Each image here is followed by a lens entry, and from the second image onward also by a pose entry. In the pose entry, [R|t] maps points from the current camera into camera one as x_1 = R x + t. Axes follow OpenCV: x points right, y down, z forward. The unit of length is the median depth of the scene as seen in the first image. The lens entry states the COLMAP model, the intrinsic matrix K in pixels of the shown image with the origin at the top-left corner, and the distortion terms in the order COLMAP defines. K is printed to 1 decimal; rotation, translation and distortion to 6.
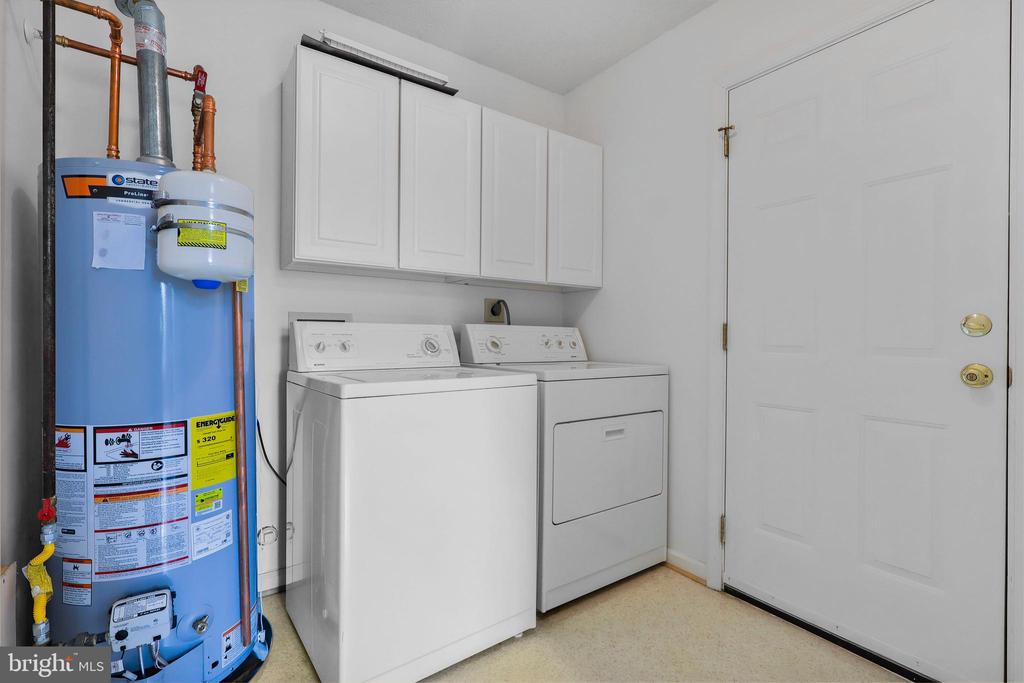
lens RADIAL K [[470.6, 0, 513.2], [0, 470.6, 337.9], [0, 0, 1]] dist [0.000208, 0.000275]
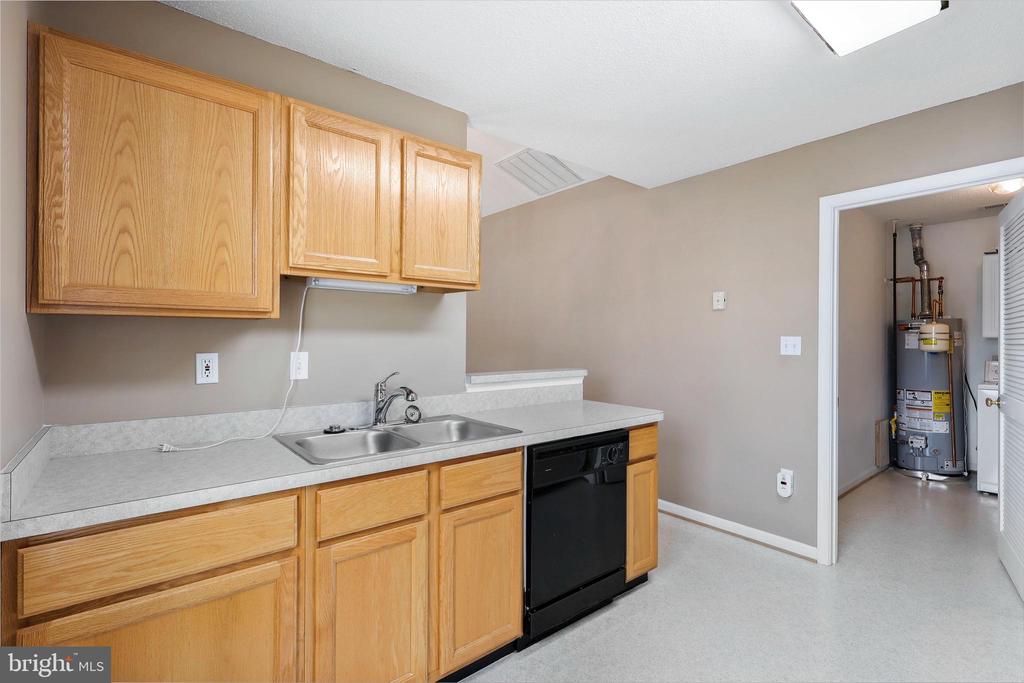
lens RADIAL K [[470.6, 0, 513.2], [0, 470.6, 337.9], [0, 0, 1]] dist [0.000208, 0.000275]
pose [[0.084527, -0.005050, -0.996408, 2.666055], [-0.000737, 0.999987, -0.005130, -0.208720], [0.996421, 0.001168, 0.084522, -2.516093]]
